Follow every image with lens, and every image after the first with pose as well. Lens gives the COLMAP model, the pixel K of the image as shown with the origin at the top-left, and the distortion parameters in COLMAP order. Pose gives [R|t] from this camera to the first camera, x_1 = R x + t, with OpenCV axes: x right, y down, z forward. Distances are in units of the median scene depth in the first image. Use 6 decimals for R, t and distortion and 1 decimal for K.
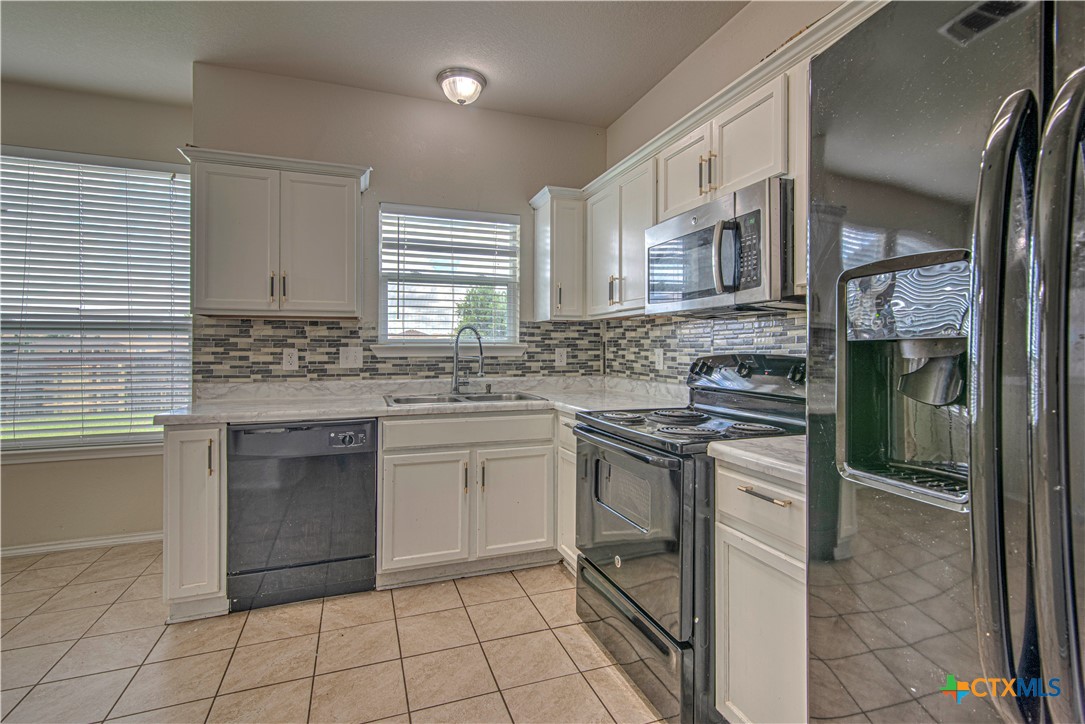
lens RADIAL K [[500.4, 0, 543.5], [0, 500.4, 345.3], [0, 0, 1]] dist [0.001867, 0.000099]
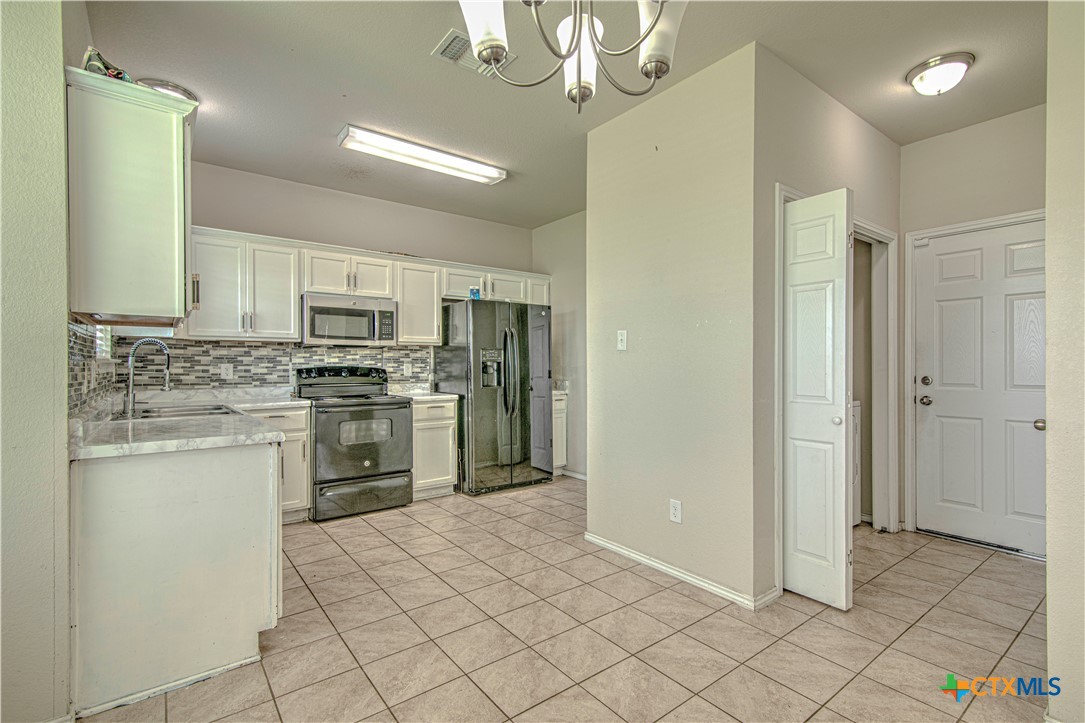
lens RADIAL K [[507.0, 0, 541.1], [0, 507.0, 365.7], [0, 0, 1]] dist [0.010860, 0.000129]
pose [[-0.301114, -0.001908, 0.953586, -1.351172], [-0.003643, 0.999993, 0.000850, 0.007530], [-0.953581, -0.003218, -0.301119, 0.598713]]
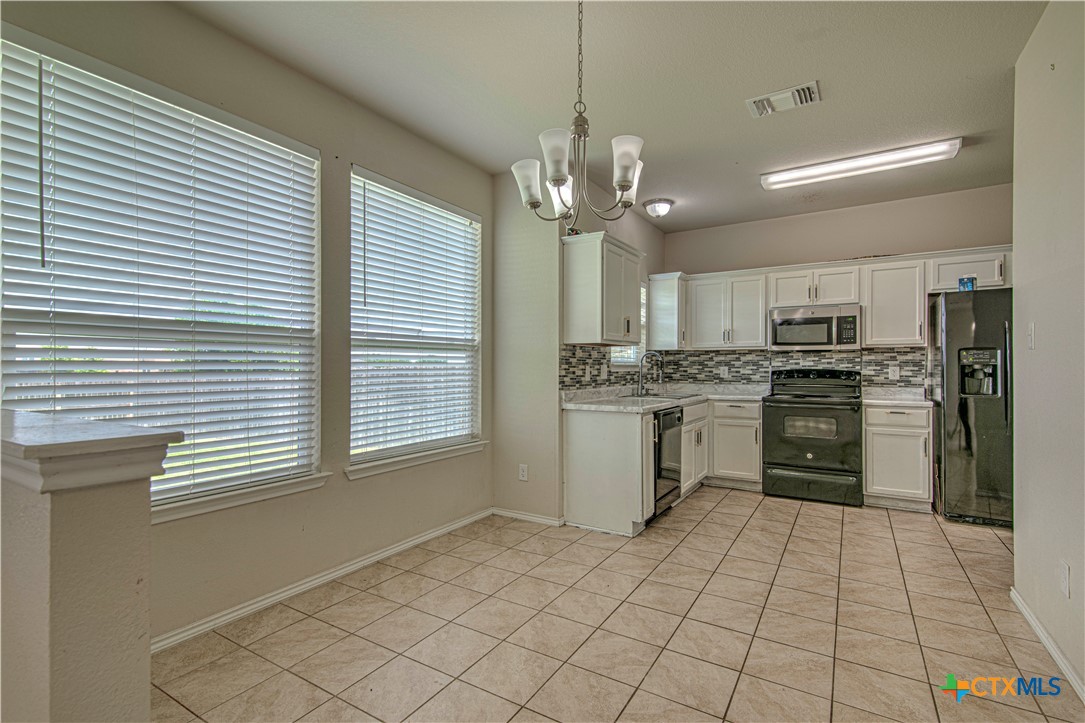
lens RADIAL K [[496.4, 0, 536.4], [0, 496.4, 360.8], [0, 0, 1]] dist [0.010577, -0.000203]
pose [[0.791528, 0.009426, 0.611060, -1.476998], [-0.005314, 0.999949, -0.008542, 0.004577], [-0.611110, 0.003514, 0.791538, -0.054418]]
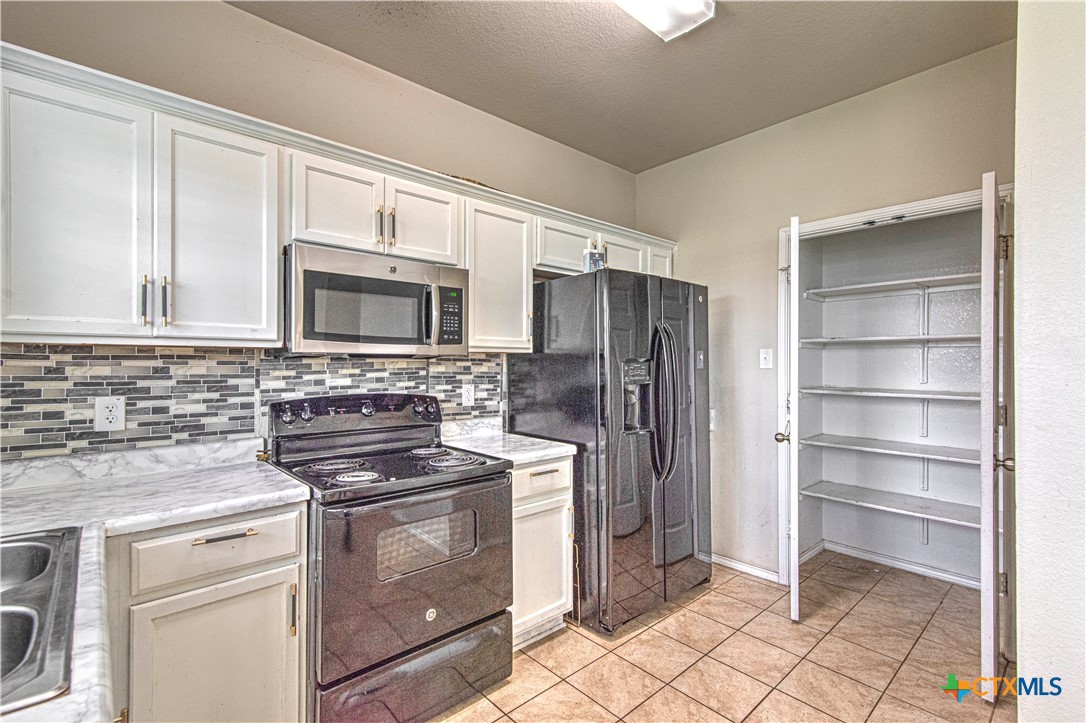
lens RADIAL K [[496.9, 0, 536.9], [0, 496.9, 360.8], [0, 0, 1]] dist [0.010577, -0.000203]
pose [[-0.368600, 0.003841, 0.929580, -0.522258], [-0.006780, 0.999954, -0.006820, -0.035829], [-0.929563, -0.008816, -0.368557, 0.741547]]
